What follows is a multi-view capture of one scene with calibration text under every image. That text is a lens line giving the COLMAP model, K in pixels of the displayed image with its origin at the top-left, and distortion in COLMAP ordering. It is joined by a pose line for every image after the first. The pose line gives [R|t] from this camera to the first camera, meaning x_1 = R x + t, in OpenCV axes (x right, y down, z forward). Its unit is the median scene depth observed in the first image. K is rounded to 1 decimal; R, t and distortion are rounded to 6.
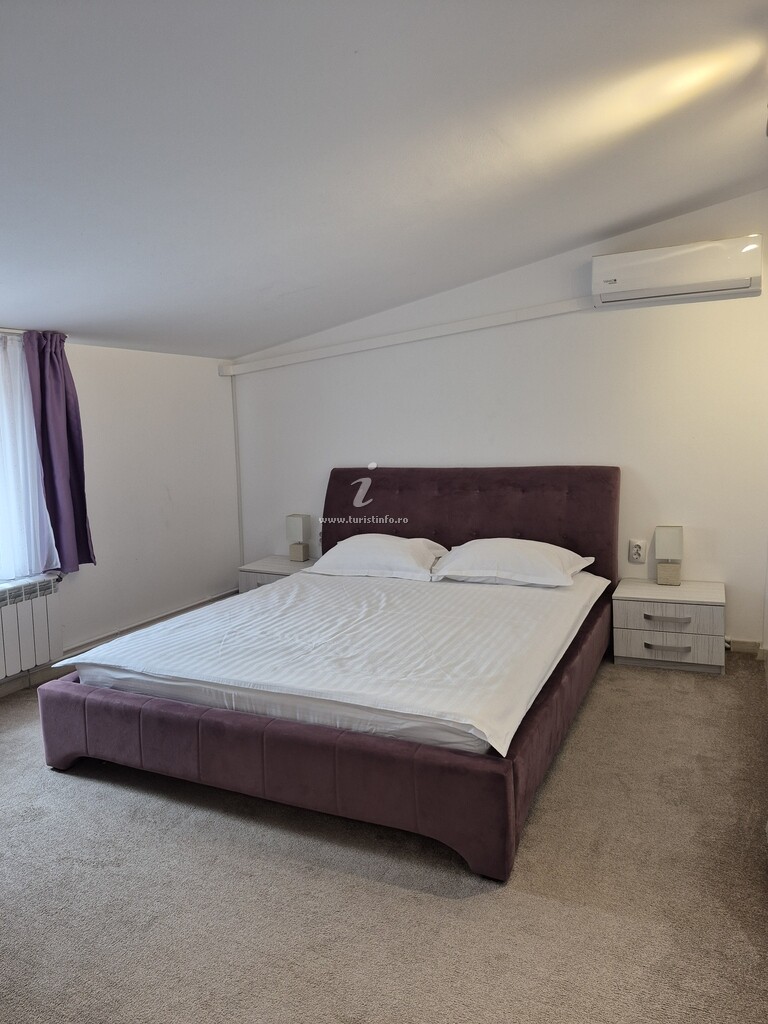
lens RADIAL K [[700.6, 0, 384.0], [0, 700.6, 512.0], [0, 0, 1]] dist [0.114947, -0.145221]
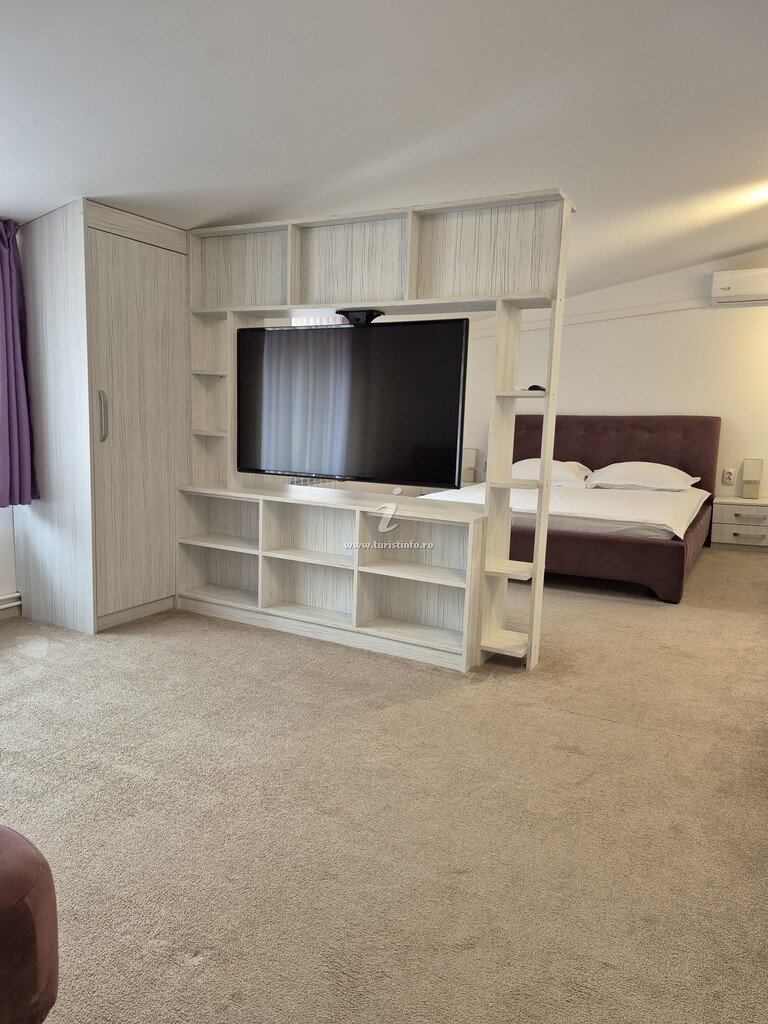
lens RADIAL K [[700.6, 0, 384.0], [0, 700.6, 512.0], [0, 0, 1]] dist [0.114947, -0.145221]
pose [[0.997561, 0.055038, -0.042937, -0.294308], [-0.053923, 0.998188, 0.026699, 0.134039], [0.044328, -0.024318, 0.998721, -0.514859]]
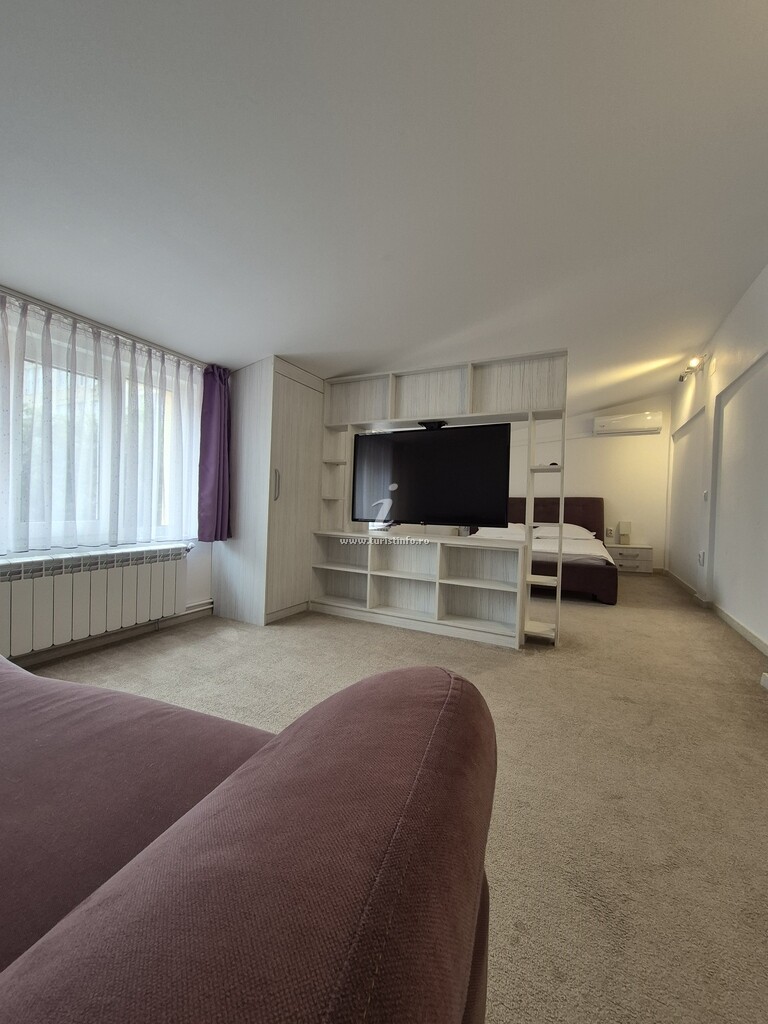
lens RADIAL K [[398.7, 0, 382.9], [0, 398.7, 506.7], [0, 0, 1]] dist [0.001283, -0.000027]
pose [[0.998692, 0.048197, -0.017060, -0.444373], [-0.049829, 0.992265, -0.113696, 0.175679], [0.011448, 0.114398, 0.993369, -0.431815]]
